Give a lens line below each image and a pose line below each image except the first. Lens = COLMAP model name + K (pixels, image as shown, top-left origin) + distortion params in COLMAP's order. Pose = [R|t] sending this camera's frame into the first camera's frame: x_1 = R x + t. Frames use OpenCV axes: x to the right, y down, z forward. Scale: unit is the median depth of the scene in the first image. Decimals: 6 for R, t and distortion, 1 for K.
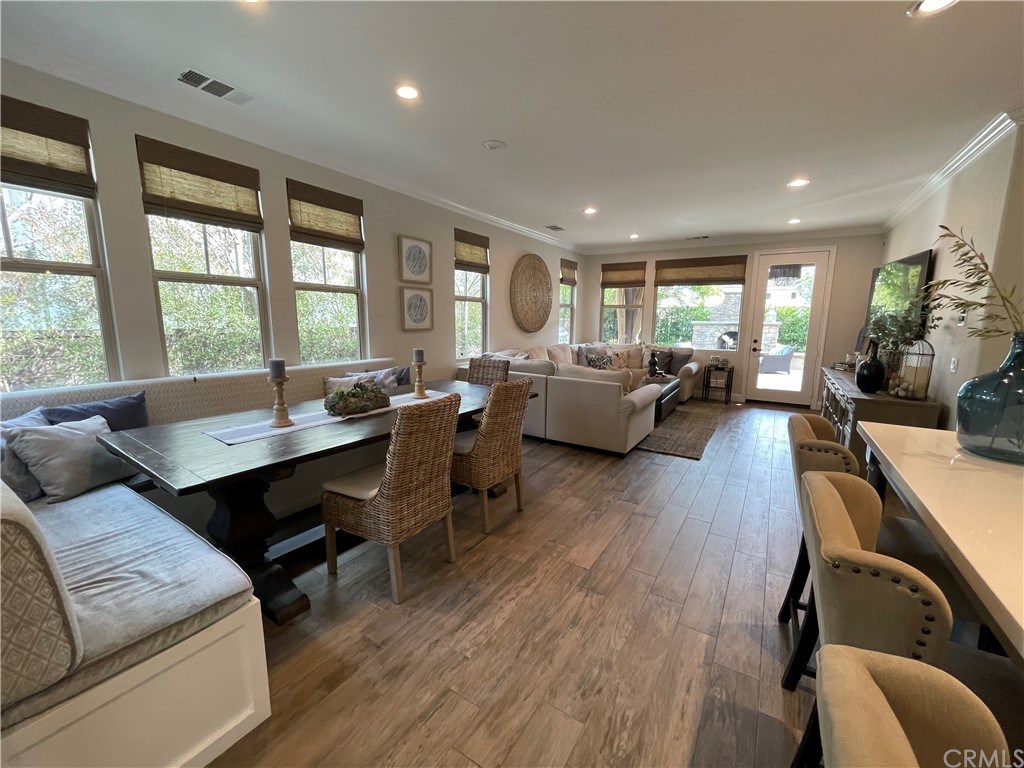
lens RADIAL K [[419.2, 0, 506.9], [0, 419.2, 384.7], [0, 0, 1]] dist [0.003907, -0.000844]
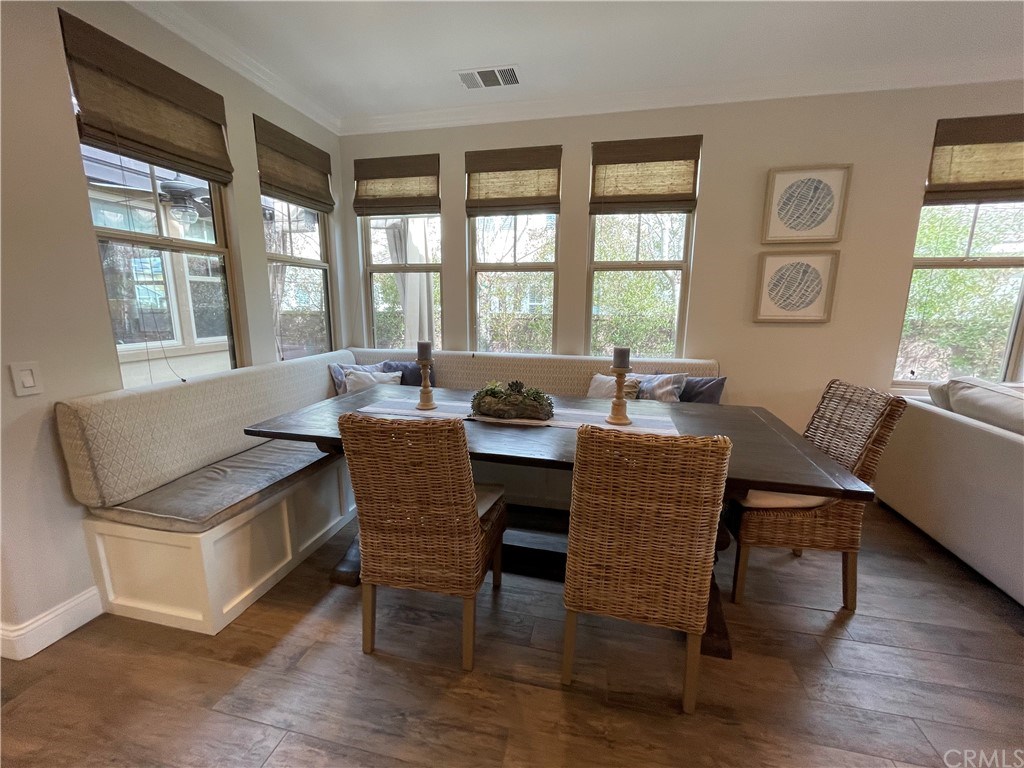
lens RADIAL K [[419.2, 0, 511.7], [0, 419.2, 381.7], [0, 0, 1]] dist [0.003907, -0.000844]
pose [[0.347813, 0.170724, -0.921889, 0.276505], [-0.148830, 0.980867, 0.125495, -0.075156], [0.925676, 0.093556, 0.366568, 0.499634]]
